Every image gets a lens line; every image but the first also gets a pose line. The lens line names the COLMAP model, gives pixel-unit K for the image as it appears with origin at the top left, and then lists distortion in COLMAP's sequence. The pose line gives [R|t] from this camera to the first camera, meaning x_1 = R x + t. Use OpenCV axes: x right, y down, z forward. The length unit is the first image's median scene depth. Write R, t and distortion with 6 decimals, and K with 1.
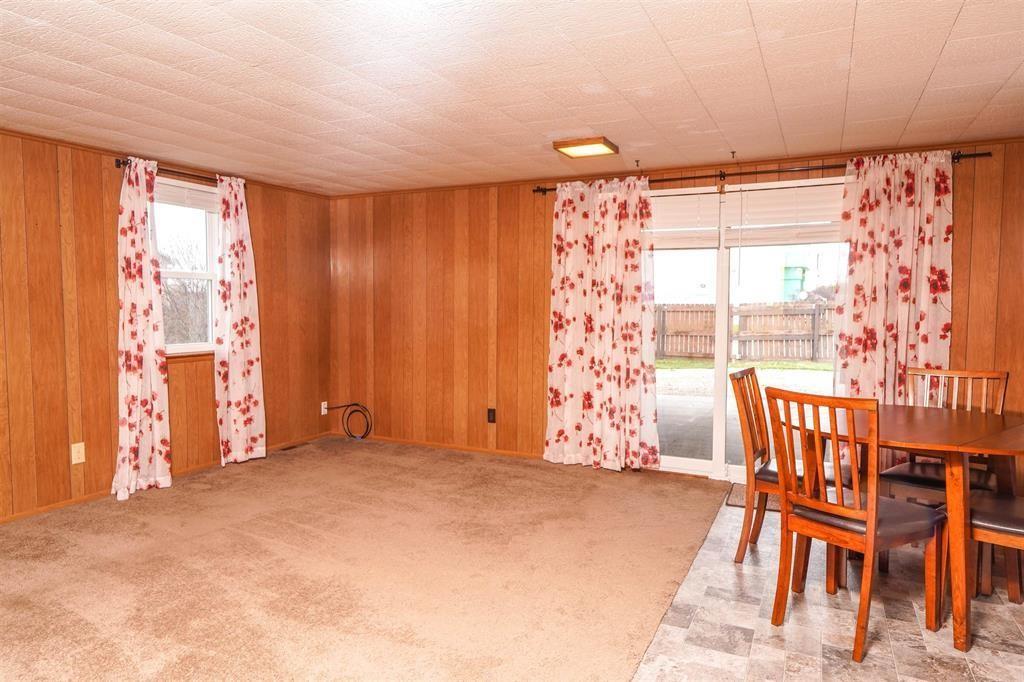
lens RADIAL K [[644.0, 0, 511.3], [0, 644.0, 335.7], [0, 0, 1]] dist [0.005174, 0.002326]
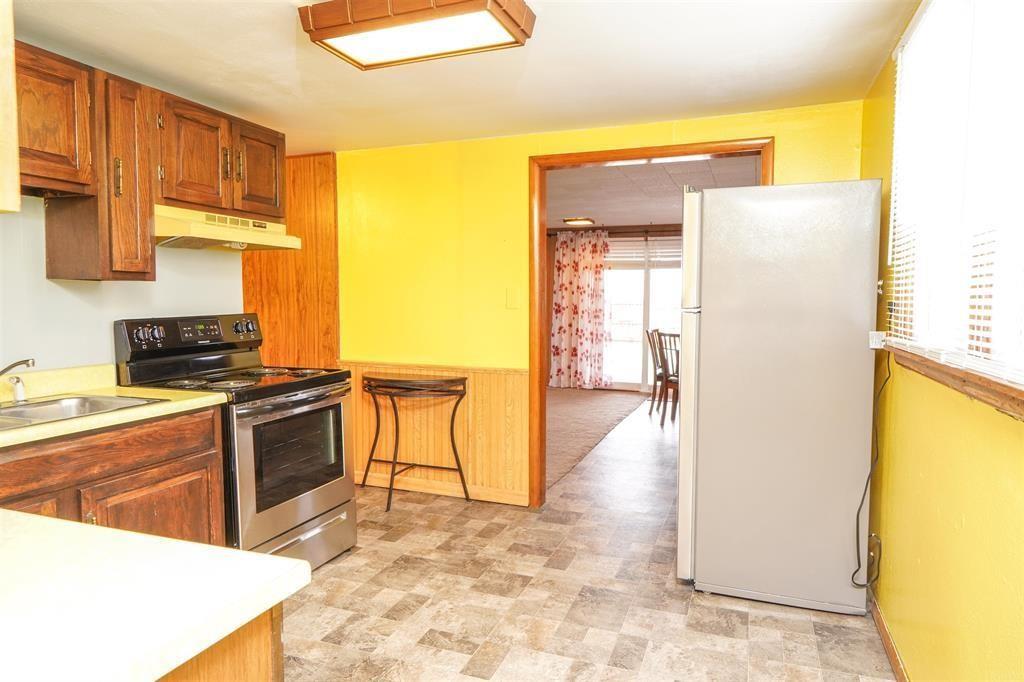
lens RADIAL K [[644.0, 0, 509.6], [0, 644.0, 341.7], [0, 0, 1]] dist [0.005174, 0.002326]
pose [[0.996333, -0.003567, 0.085484, -0.222391], [0.001513, 0.999709, 0.024080, 0.028097], [-0.085545, -0.023862, 0.996049, -0.806819]]
